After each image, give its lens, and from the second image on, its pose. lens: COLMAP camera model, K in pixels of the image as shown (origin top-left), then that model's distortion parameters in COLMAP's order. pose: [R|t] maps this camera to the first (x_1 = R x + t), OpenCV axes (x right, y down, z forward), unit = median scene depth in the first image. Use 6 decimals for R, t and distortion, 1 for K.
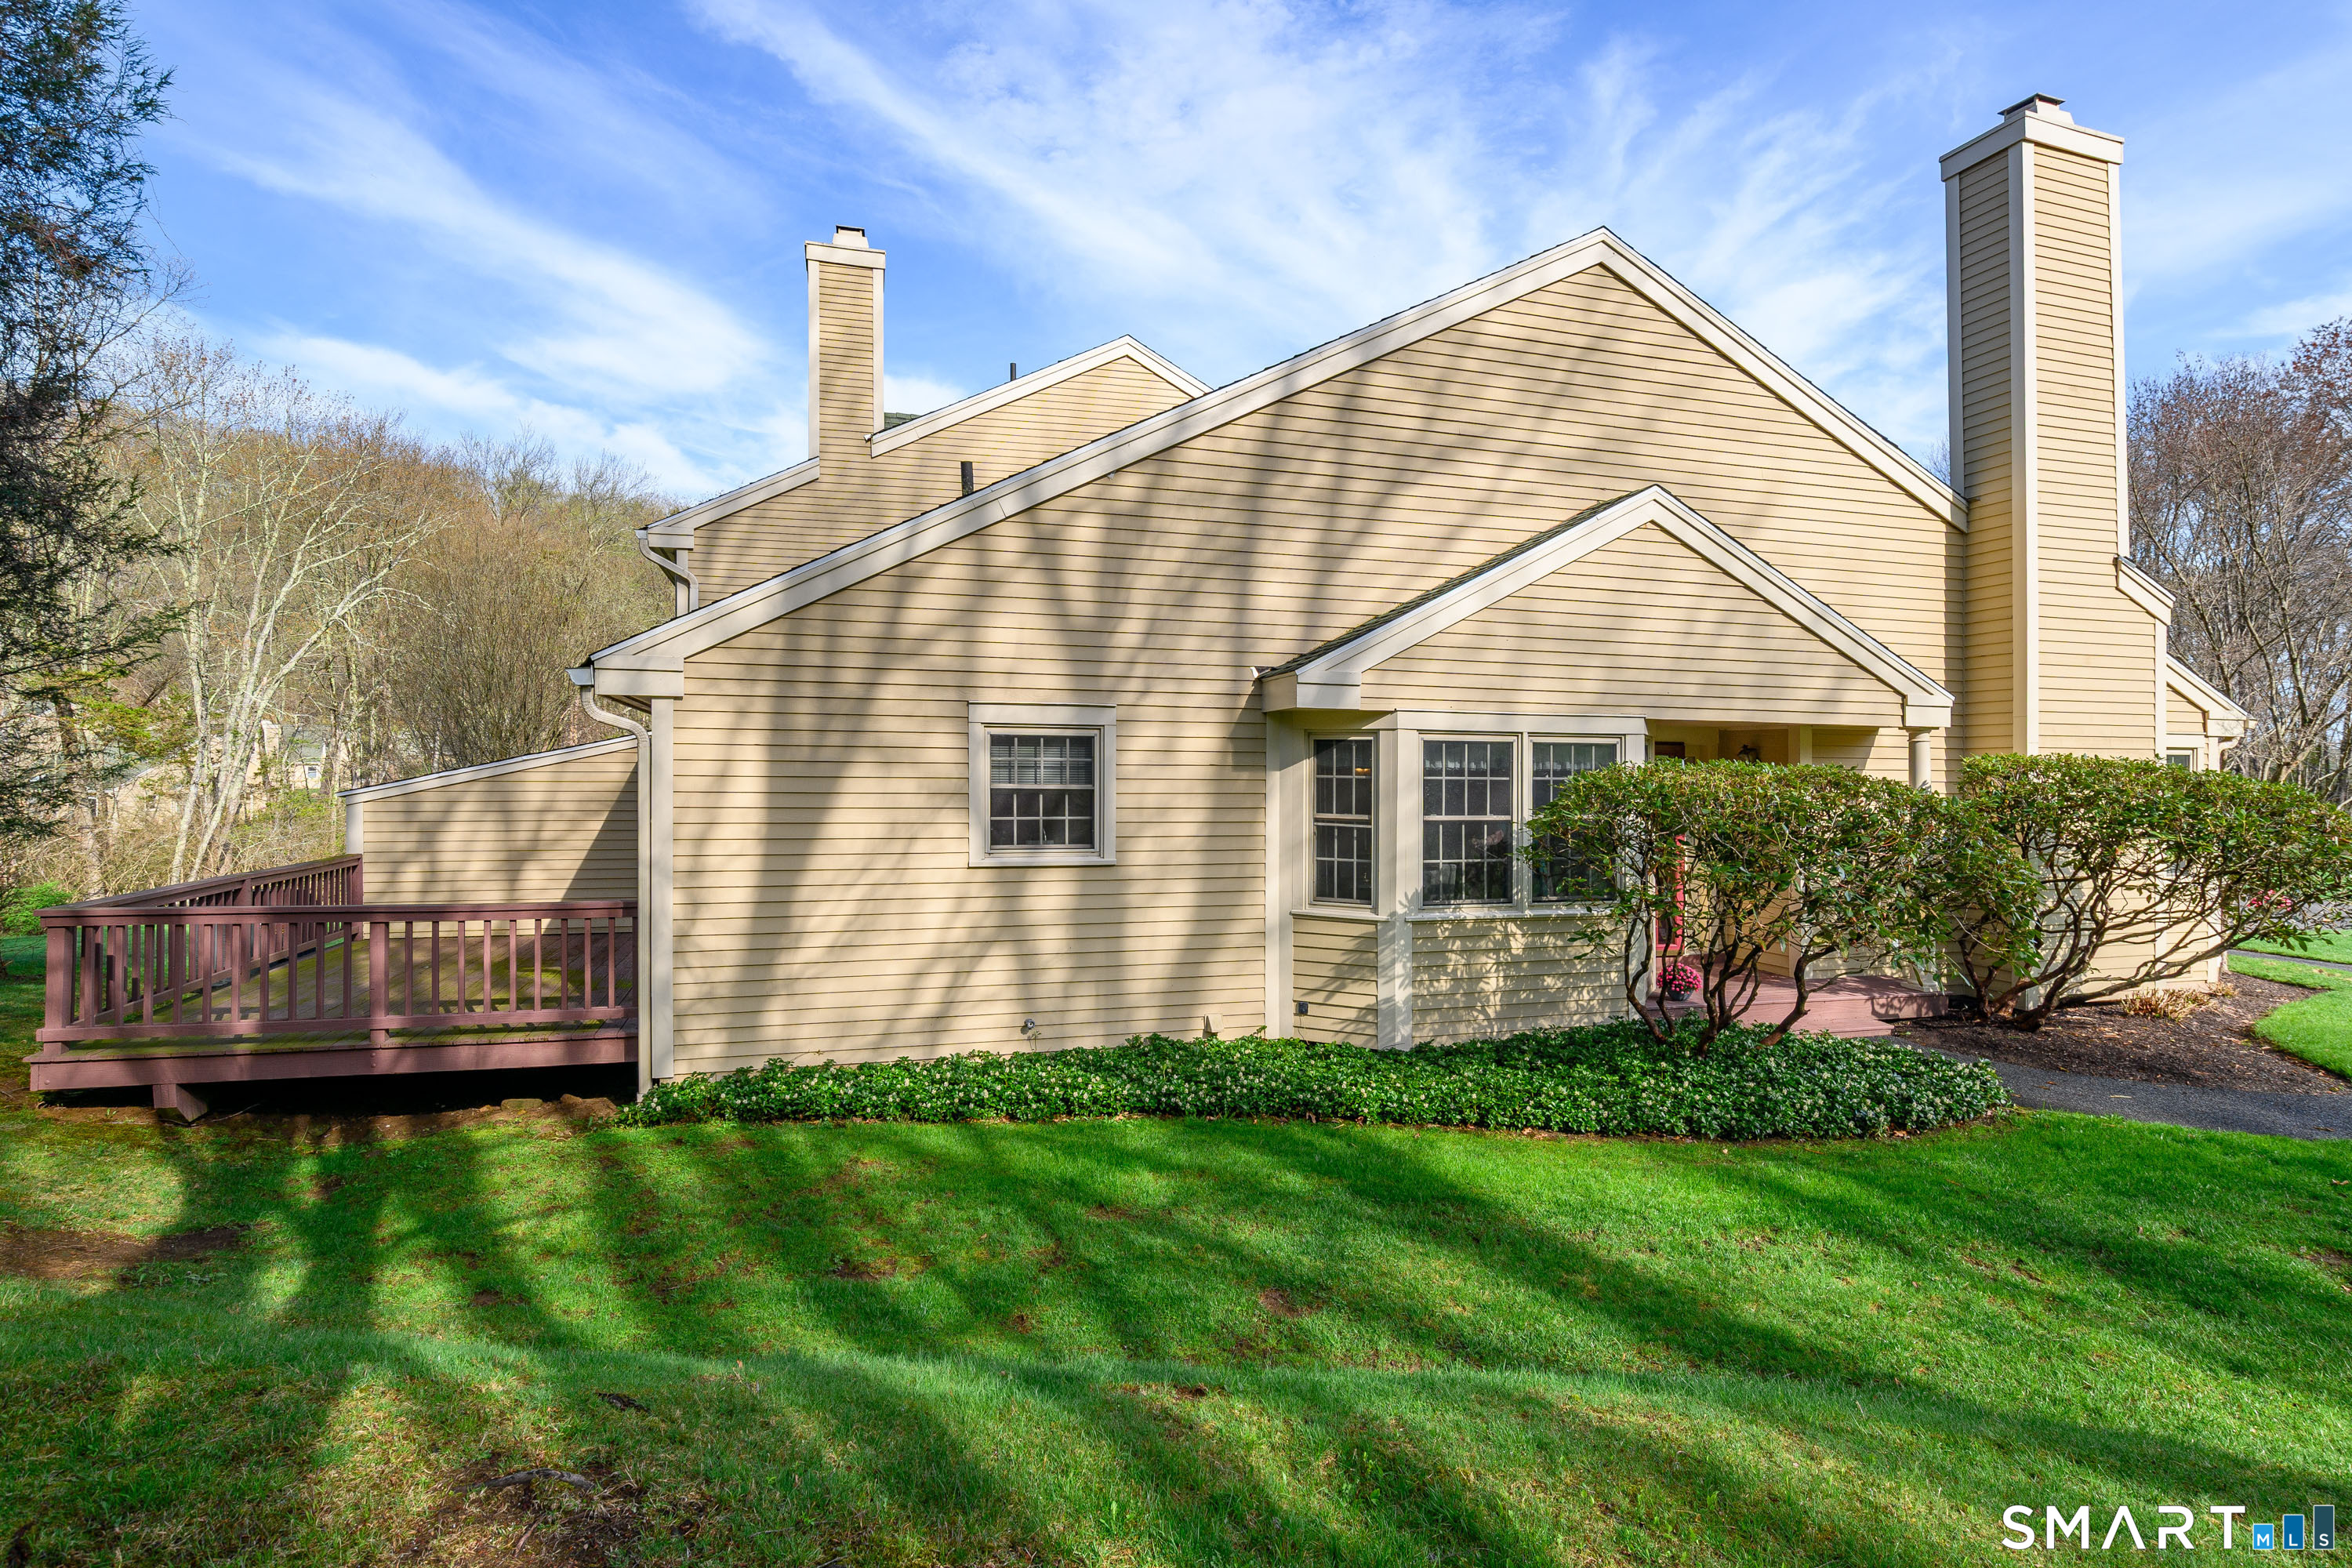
lens RADIAL K [[1193.4, 0, 1205.1], [0, 1193.4, 750.9], [0, 0, 1]] dist [-0.004384, 0.002476]
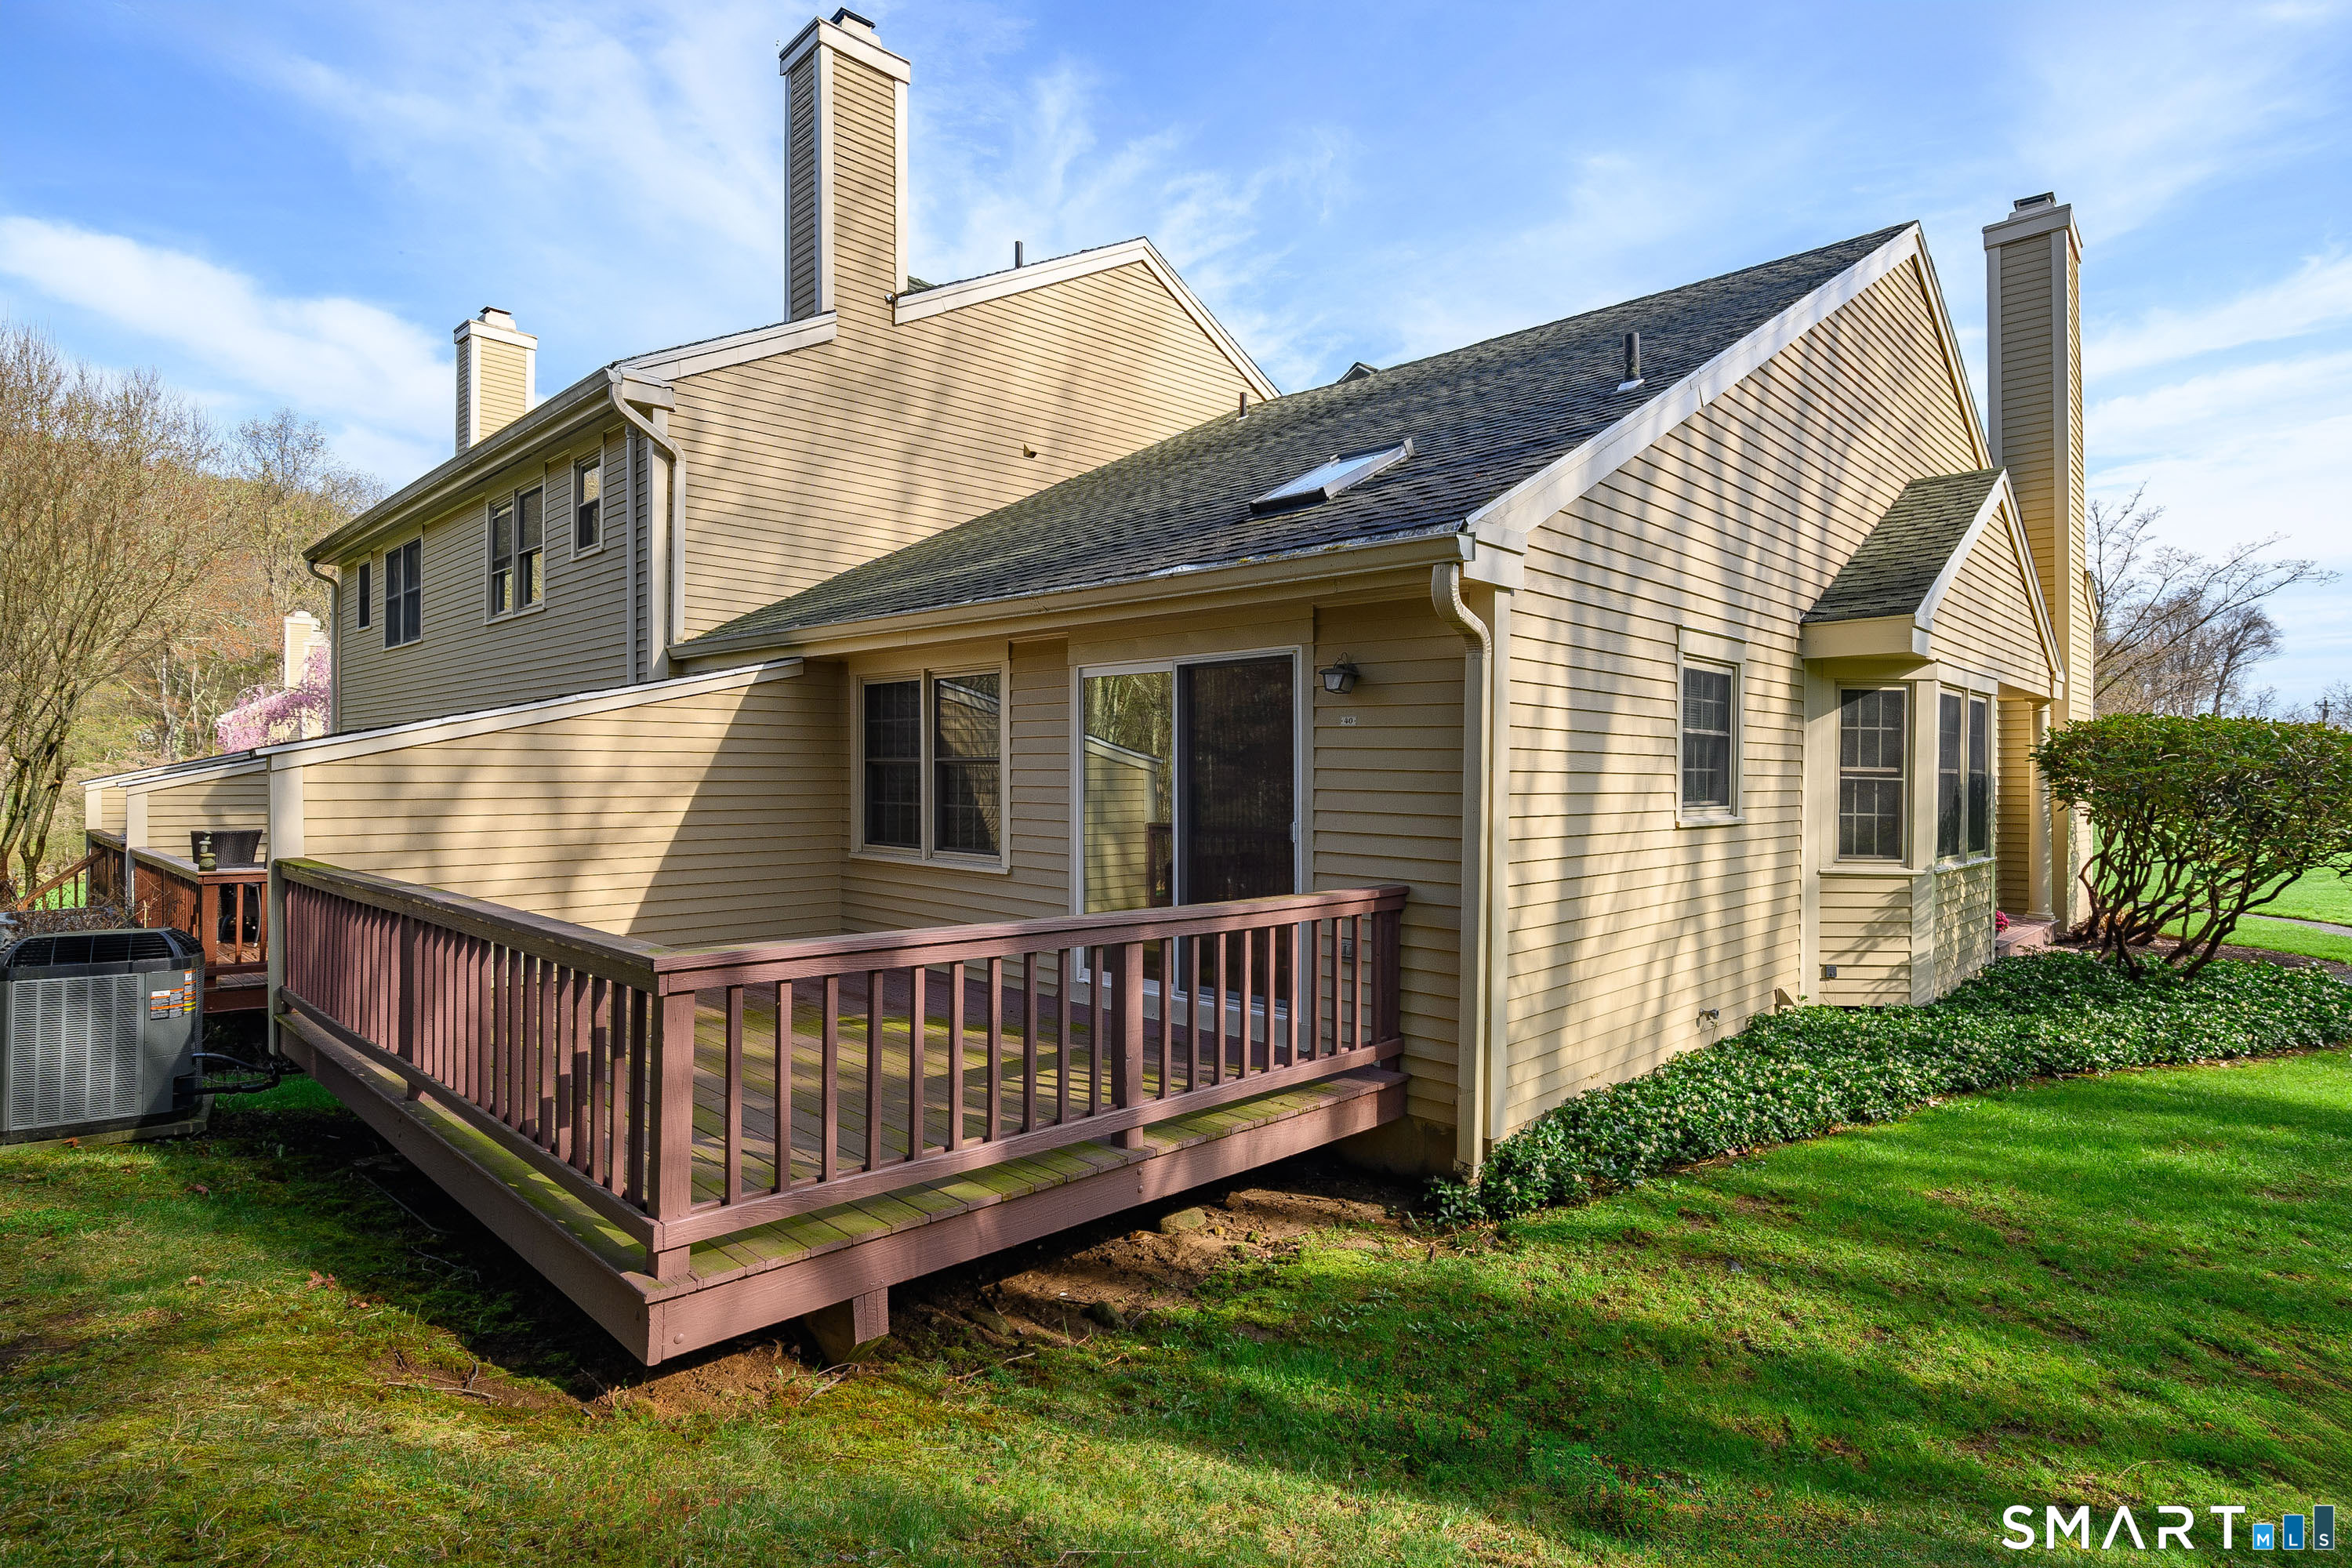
lens RADIAL K [[1193.4, 0, 1159.0], [0, 1193.4, 759.7], [0, 0, 1]] dist [-0.004384, 0.002476]
pose [[0.881659, 0.002830, 0.471880, -0.835489], [-0.007600, 0.999937, 0.008202, 0.043295], [-0.471827, -0.010818, 0.881625, 0.419579]]
